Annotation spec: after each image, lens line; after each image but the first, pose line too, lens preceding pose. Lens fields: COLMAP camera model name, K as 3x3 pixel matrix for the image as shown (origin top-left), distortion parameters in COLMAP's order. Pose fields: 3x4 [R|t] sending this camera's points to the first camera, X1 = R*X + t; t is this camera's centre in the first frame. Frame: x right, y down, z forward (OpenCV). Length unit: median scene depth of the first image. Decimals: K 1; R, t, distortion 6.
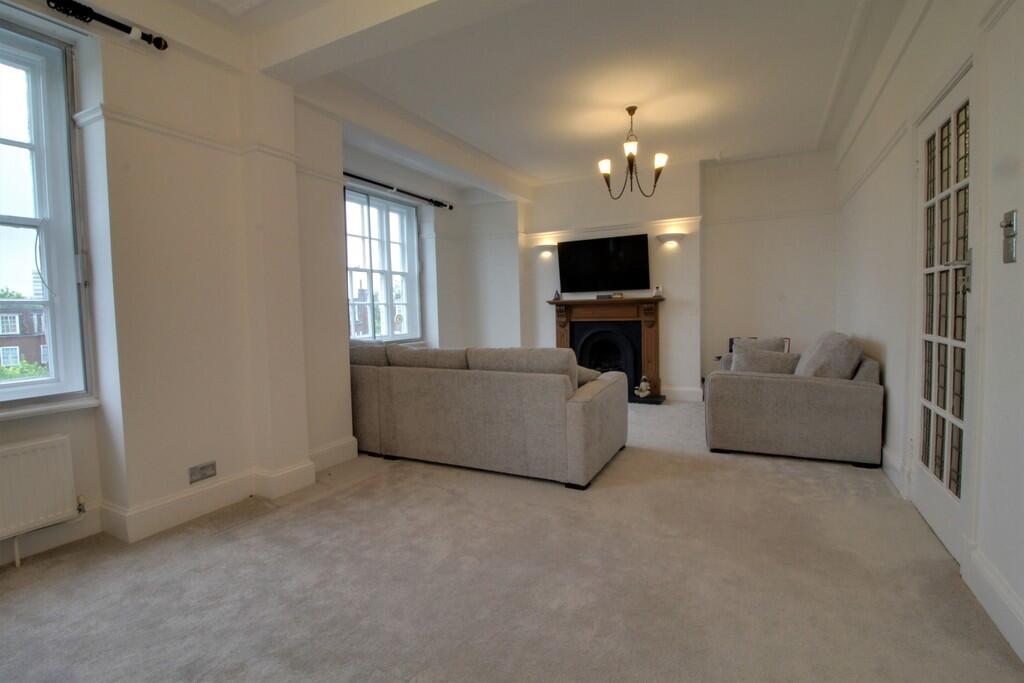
lens RADIAL K [[482.1, 0, 507.1], [0, 482.1, 335.2], [0, 0, 1]] dist [-0.005570, -0.010578]
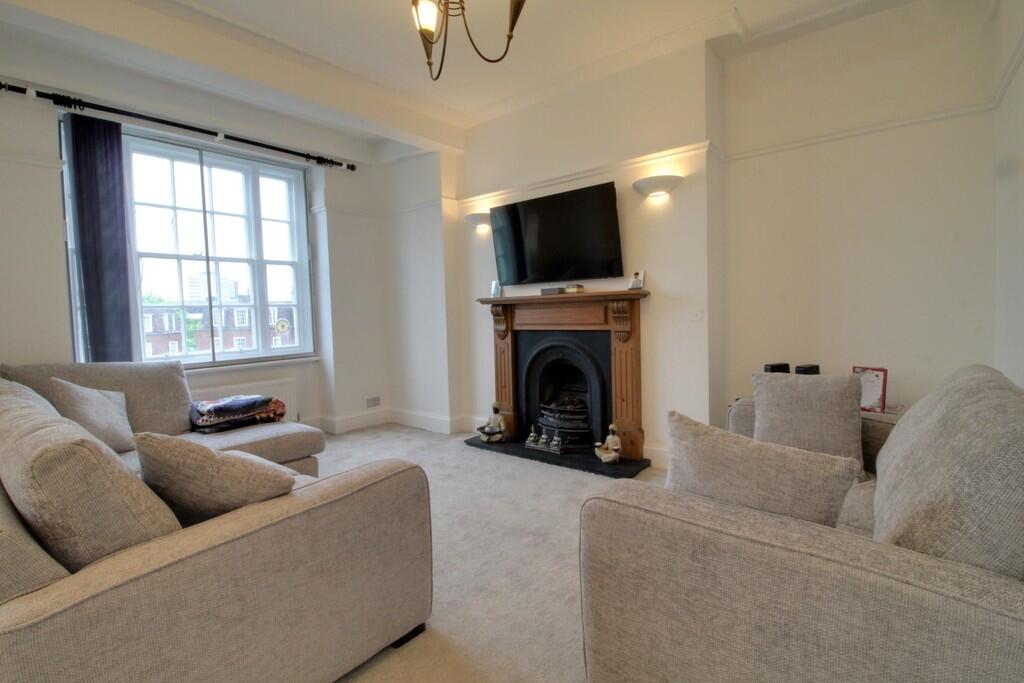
lens RADIAL K [[482.1, 0, 508.7], [0, 482.1, 335.0], [0, 0, 1]] dist [-0.005570, -0.010578]
pose [[0.979183, 0.004334, -0.202932, 0.291845], [-0.003379, 0.999982, 0.005050, -0.028757], [0.202951, -0.004259, 0.979180, 0.416527]]
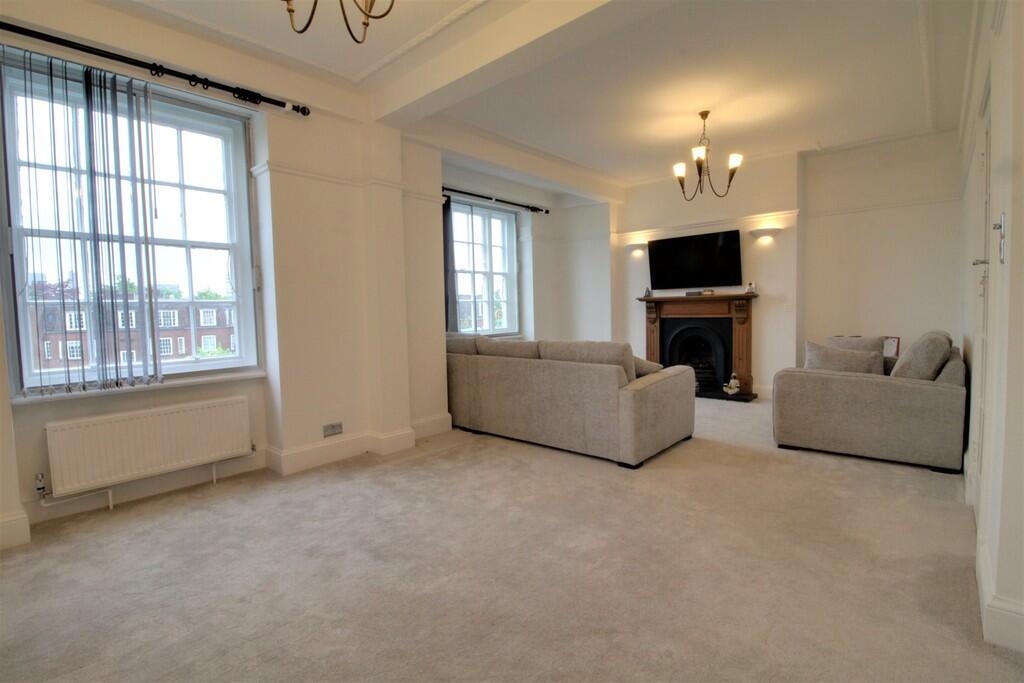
lens RADIAL K [[482.1, 0, 503.5], [0, 482.1, 335.7], [0, 0, 1]] dist [-0.005570, -0.010578]
pose [[0.966091, 0.015287, -0.257750, 0.083392], [-0.012757, 0.999853, 0.011485, 0.002022], [0.257888, -0.007807, 0.966143, -0.084411]]
